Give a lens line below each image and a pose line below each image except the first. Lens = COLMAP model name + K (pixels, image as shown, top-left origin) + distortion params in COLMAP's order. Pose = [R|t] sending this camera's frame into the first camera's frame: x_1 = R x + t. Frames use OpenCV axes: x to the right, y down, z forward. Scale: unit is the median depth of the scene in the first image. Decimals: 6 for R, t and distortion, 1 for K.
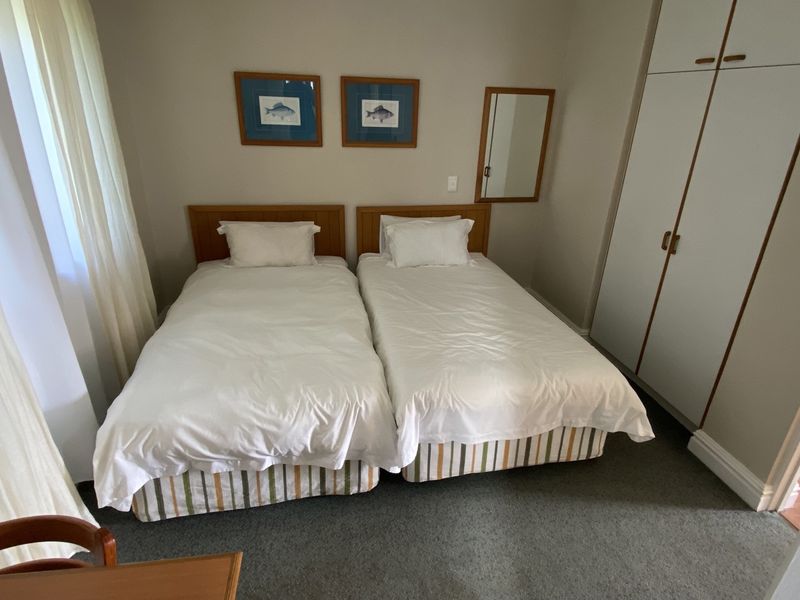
lens RADIAL K [[458.8, 0, 399.9], [0, 458.8, 298.1], [0, 0, 1]] dist [0.005493, 0.000315]
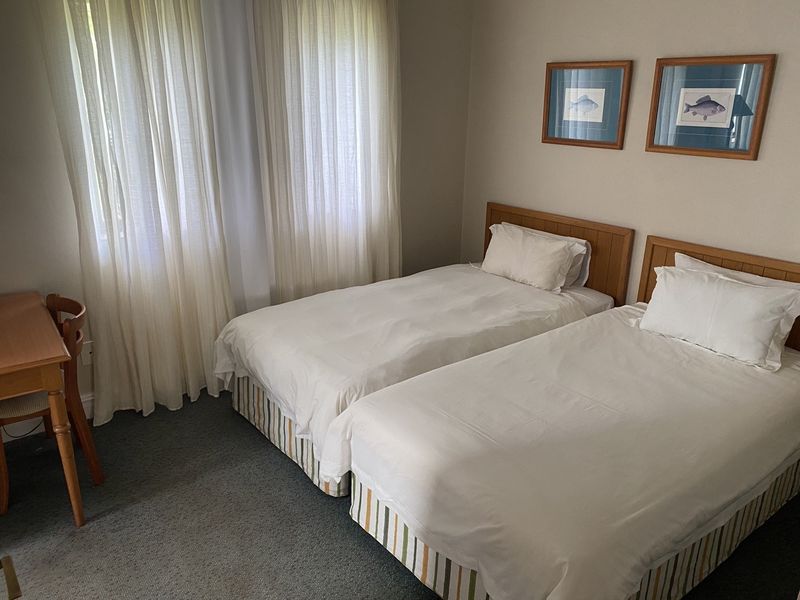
lens RADIAL K [[603.2, 0, 399.7], [0, 603.2, 299.3], [0, 0, 1]] dist [-0.034255, -0.001483]
pose [[0.430832, 0.261477, -0.863721, 0.595003], [-0.336148, 0.934725, 0.115299, -0.089852], [0.837489, 0.240664, 0.490604, 0.266709]]
